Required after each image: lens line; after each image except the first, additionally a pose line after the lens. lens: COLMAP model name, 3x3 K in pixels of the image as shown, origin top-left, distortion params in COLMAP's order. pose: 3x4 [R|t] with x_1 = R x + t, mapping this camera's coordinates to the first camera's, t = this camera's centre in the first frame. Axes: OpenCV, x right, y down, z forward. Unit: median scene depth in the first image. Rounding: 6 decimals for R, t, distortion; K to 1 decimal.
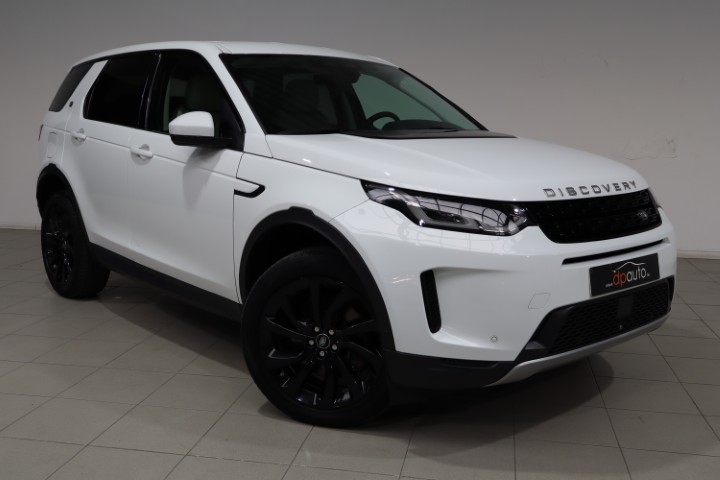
lens RADIAL K [[726.4, 0, 360.0], [0, 726.4, 240.0], [0, 0, 1]] dist [-0.002864, 0.006921]
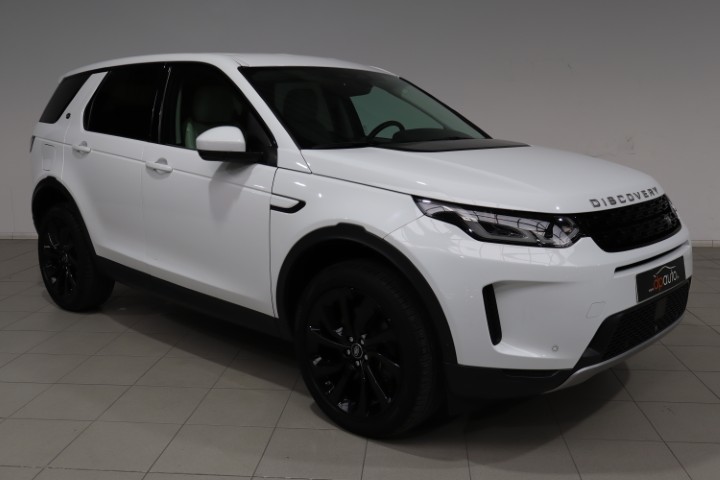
lens RADIAL K [[678.5, 0, 360.0], [0, 678.5, 240.0], [0, 0, 1]] dist [0.008547, 0.004006]
pose [[0.995475, -0.031380, 0.089697, -0.133352], [0.029978, 0.999407, 0.016939, -0.032512], [-0.090176, -0.014173, 0.995825, 0.054487]]
